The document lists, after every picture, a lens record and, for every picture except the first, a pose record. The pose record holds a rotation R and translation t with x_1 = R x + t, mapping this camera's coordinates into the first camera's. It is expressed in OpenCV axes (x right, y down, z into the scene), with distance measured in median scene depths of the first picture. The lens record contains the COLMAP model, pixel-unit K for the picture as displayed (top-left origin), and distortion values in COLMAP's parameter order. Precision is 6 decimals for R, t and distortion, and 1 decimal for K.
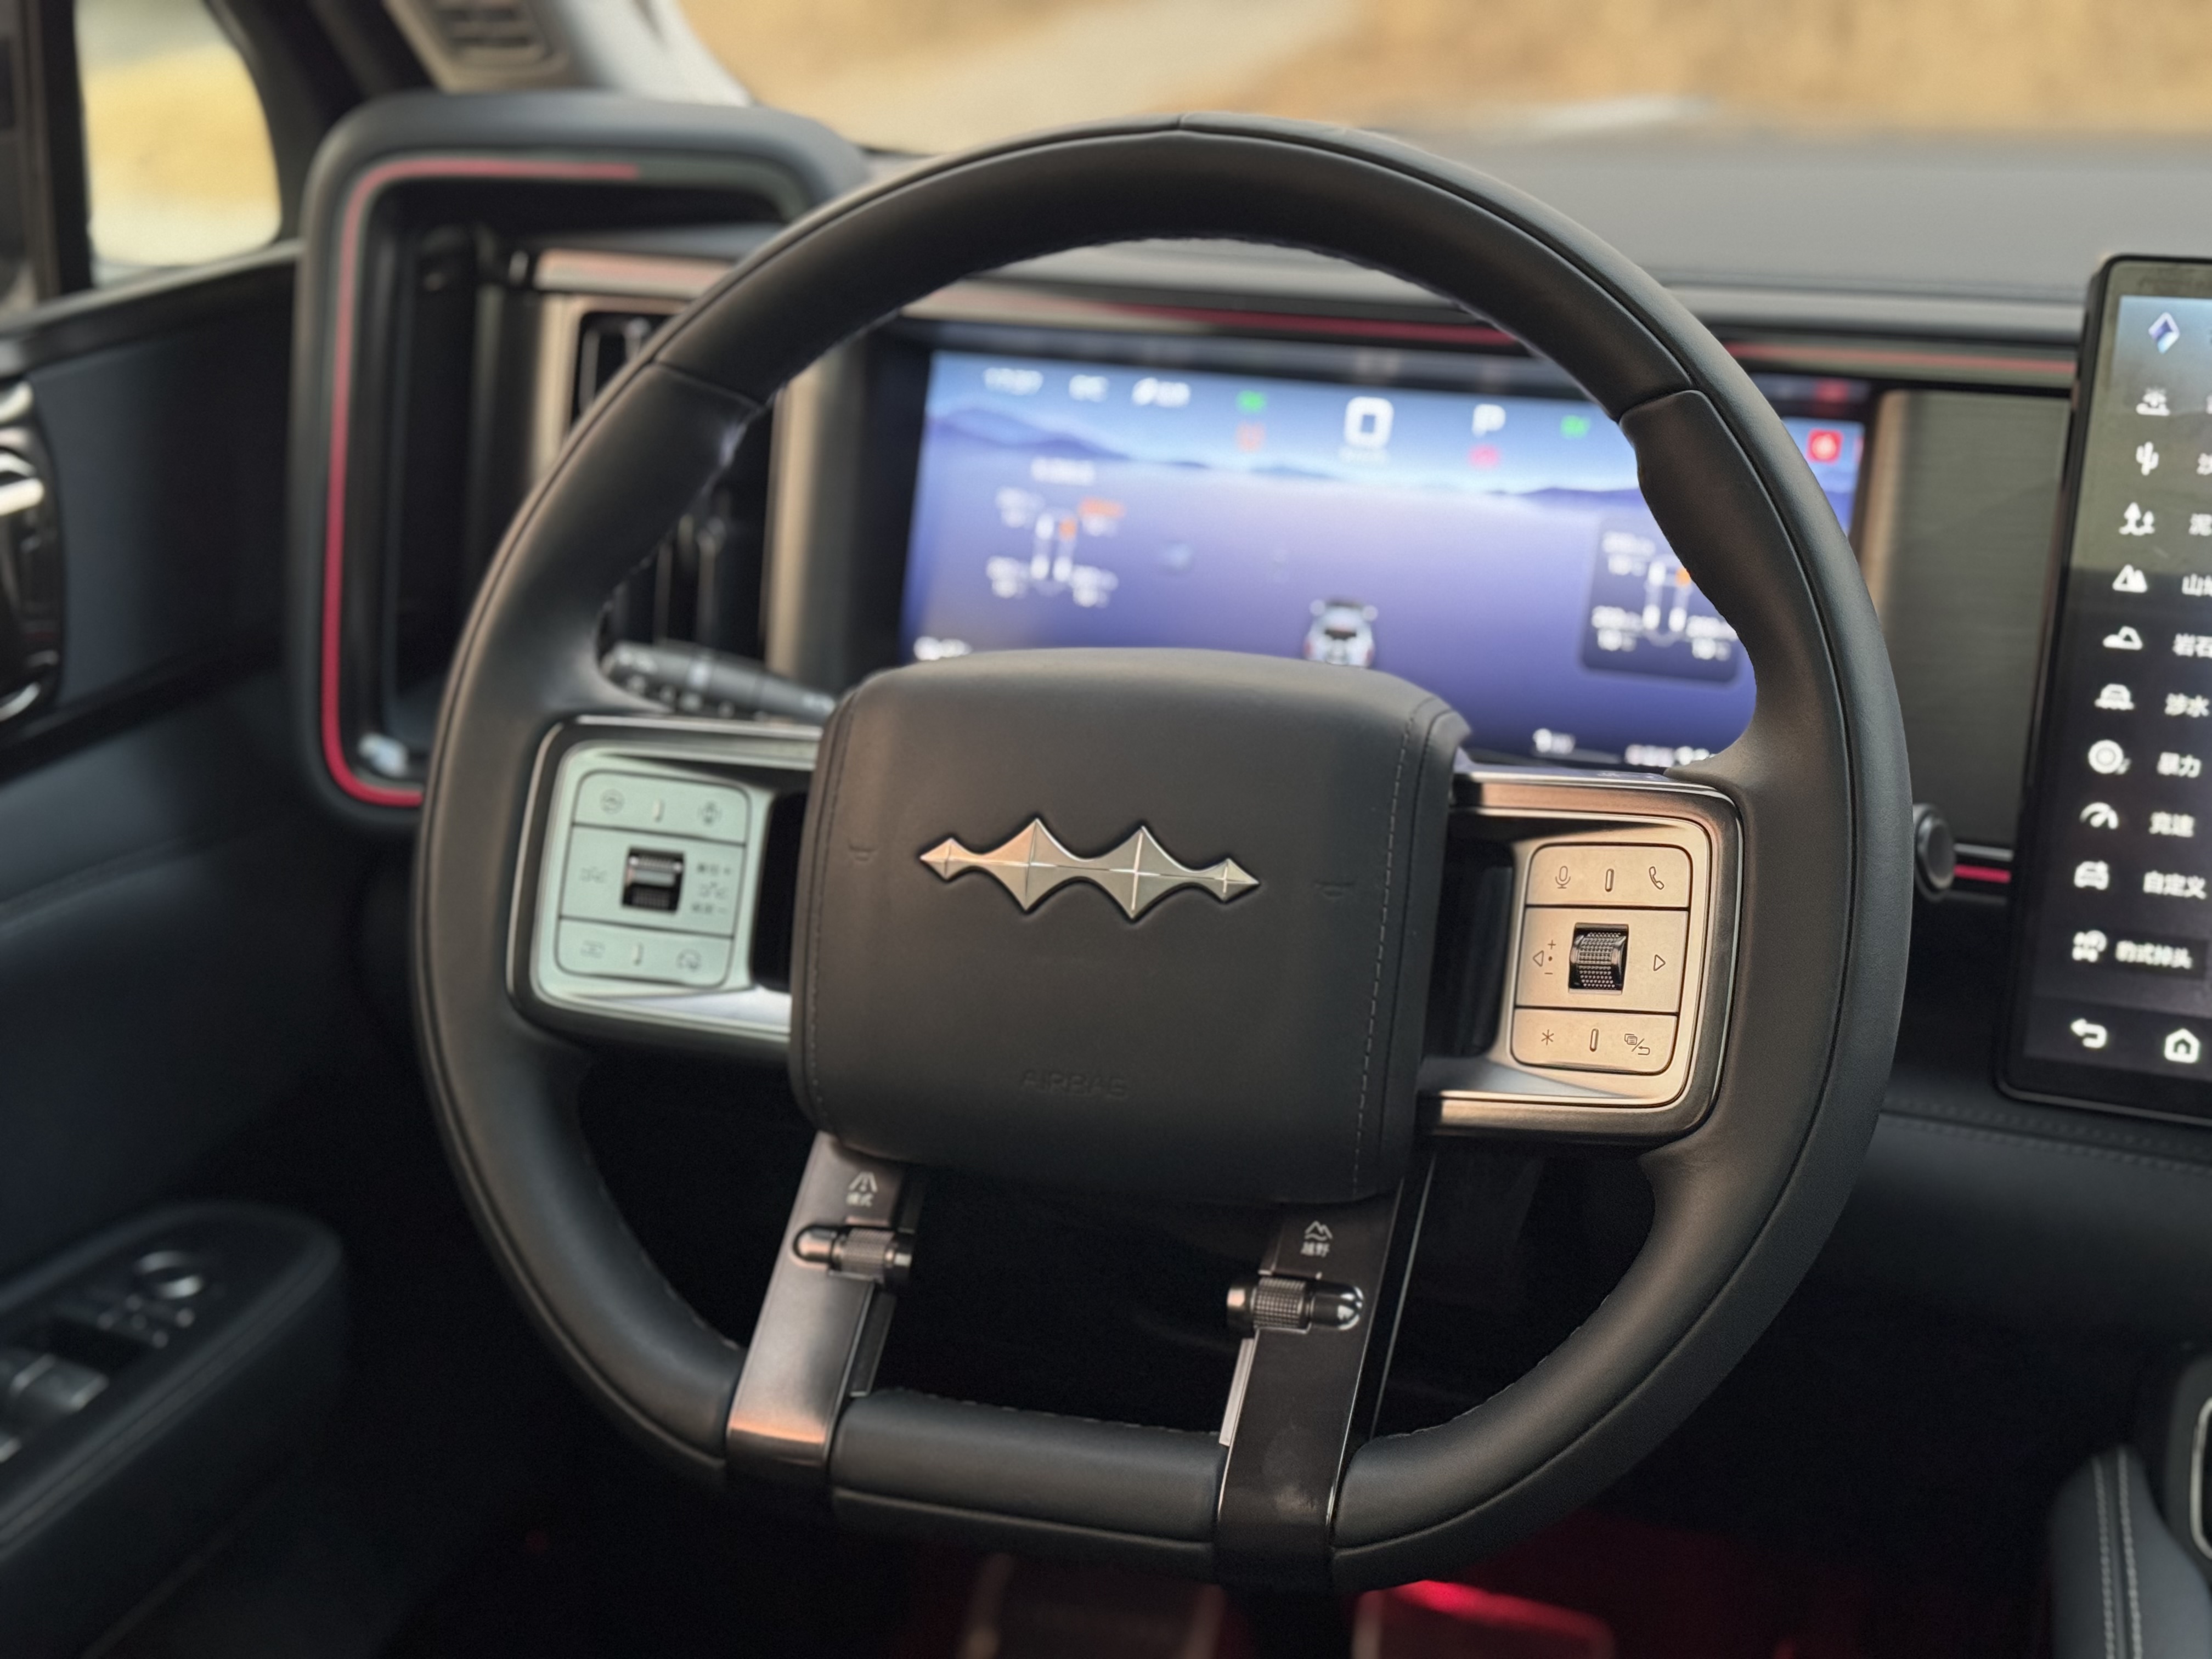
lens RADIAL K [[3079.3, 0, 1106.0], [0, 3079.3, 829.5], [0, 0, 1]] dist [0.048738, 0.038742]
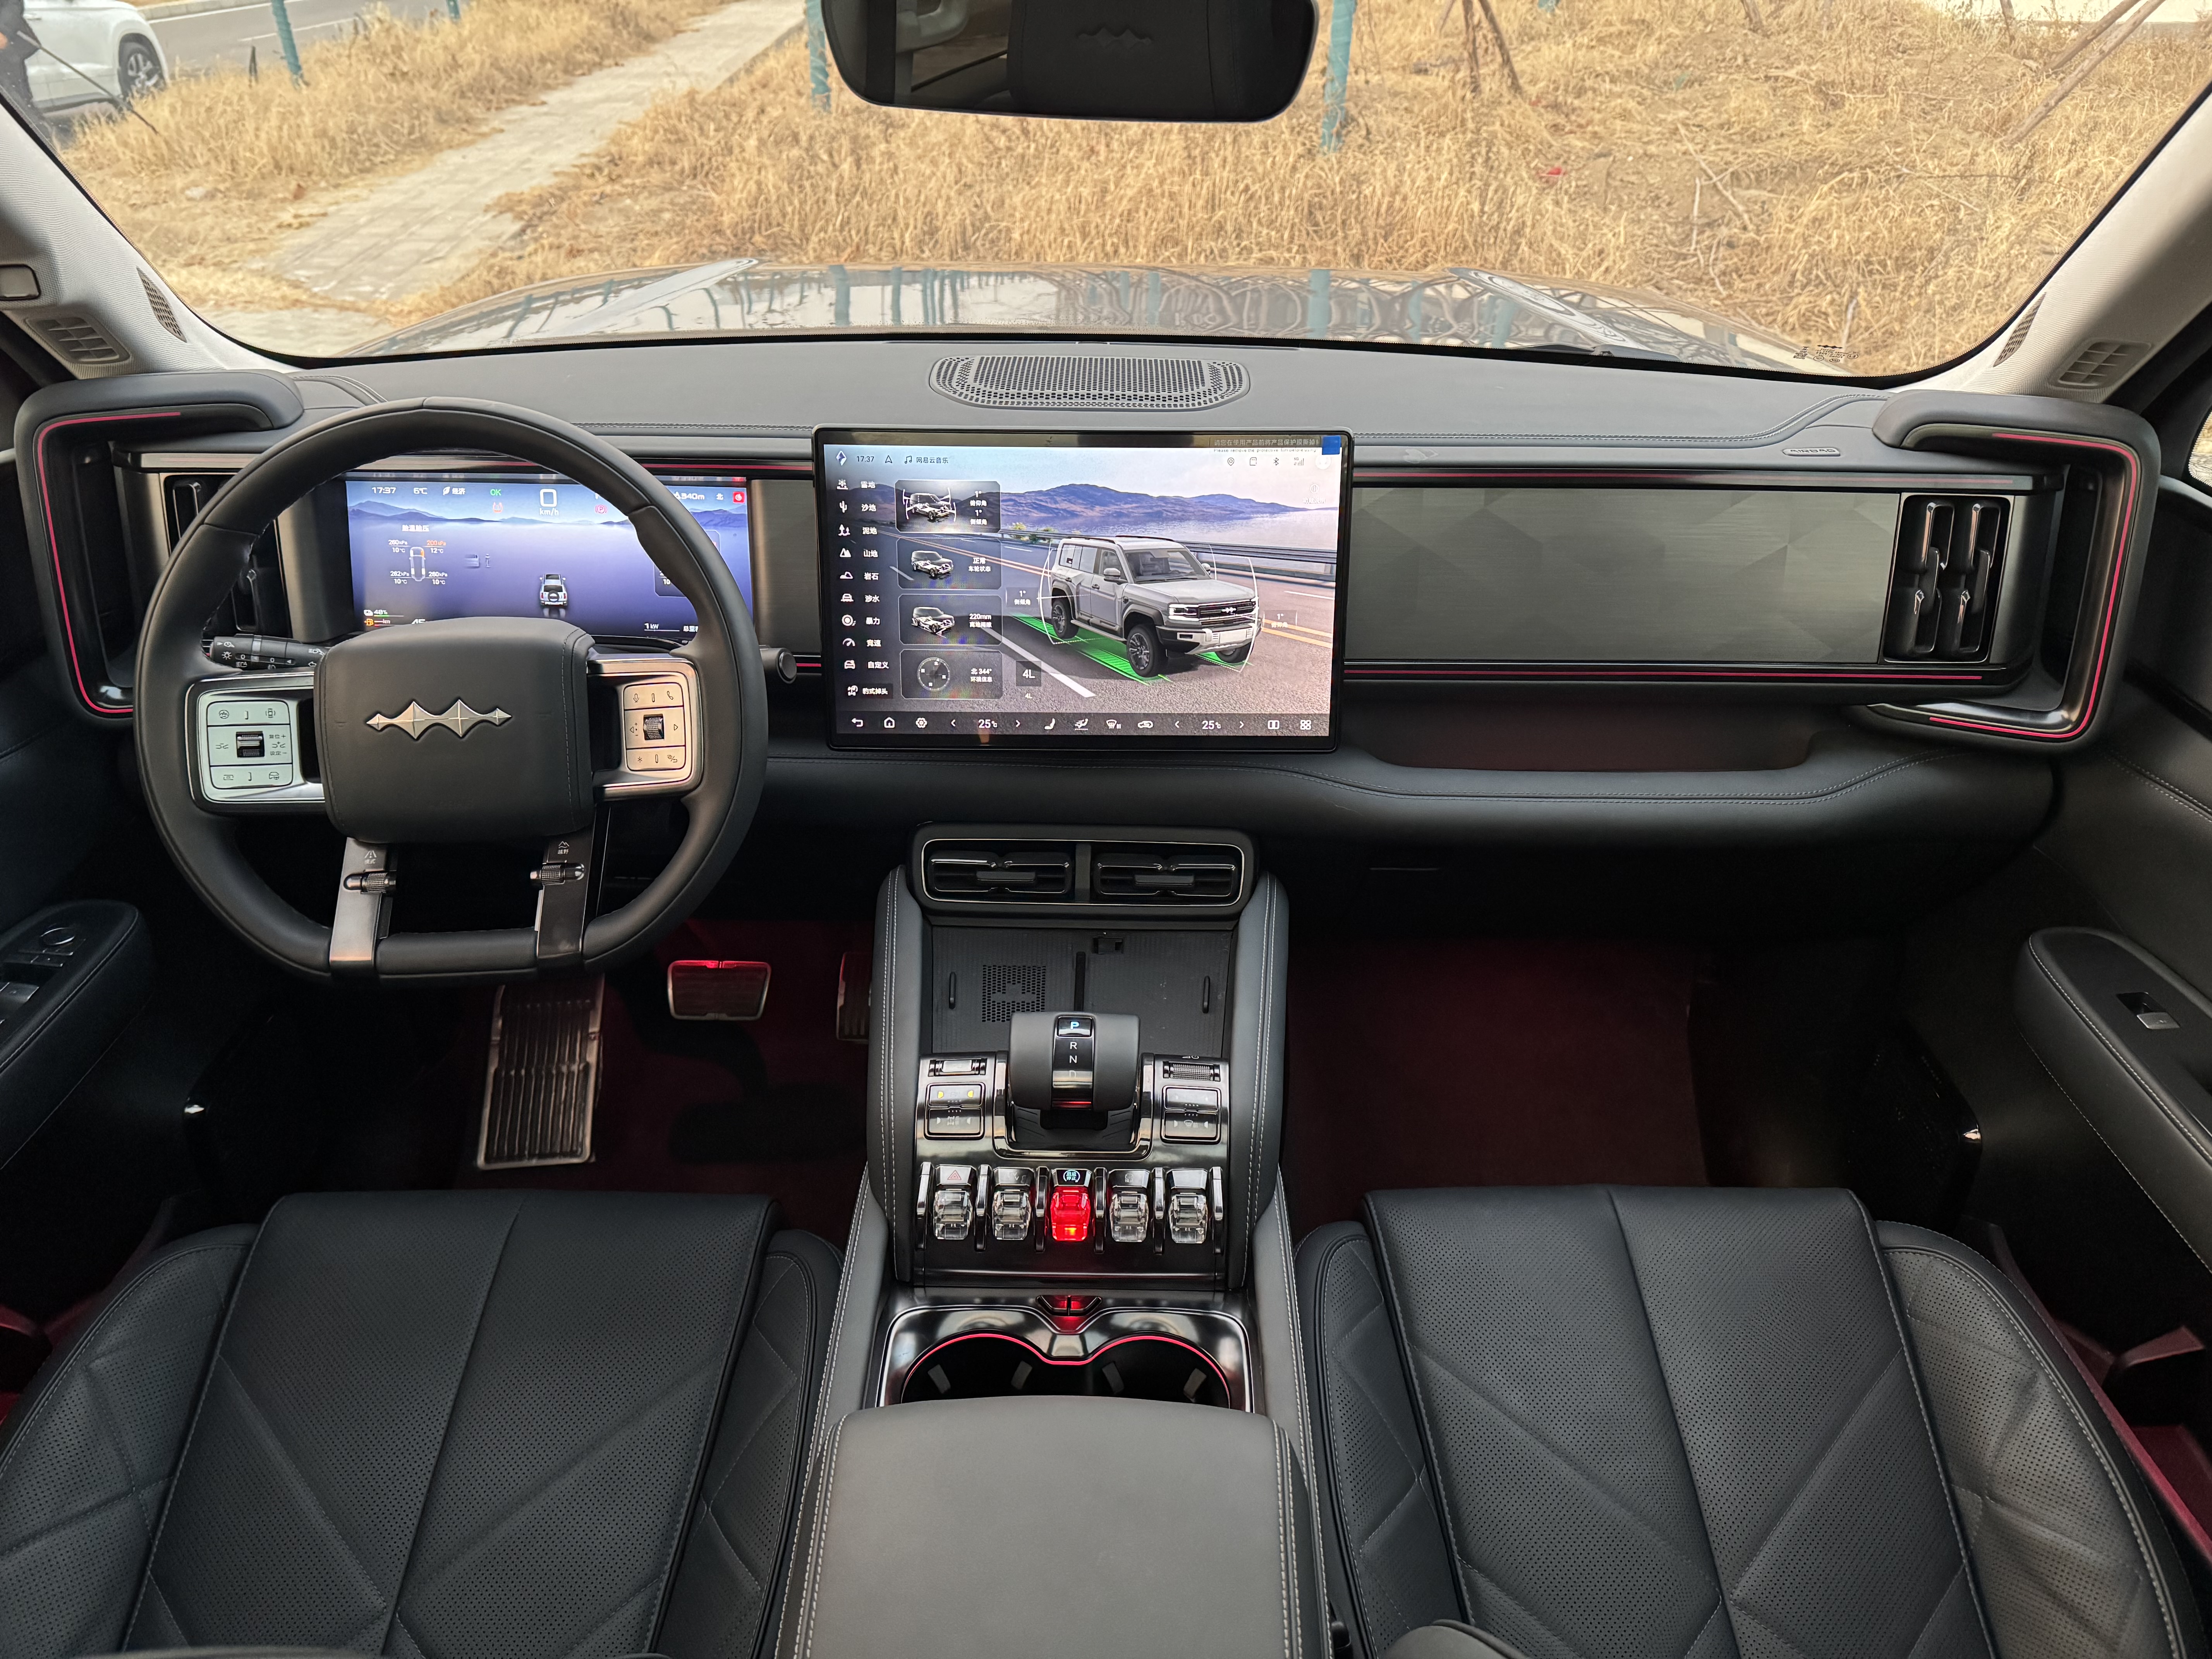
lens RADIAL K [[1526.2, 0, 1103.7], [0, 1526.2, 841.1], [0, 0, 1]] dist [0.089141, -0.147722]
pose [[0.936635, -0.166788, 0.308053, 0.089773], [0.109656, 0.974781, 0.194362, -0.070621], [-0.332701, -0.148267, 0.931304, -0.340442]]
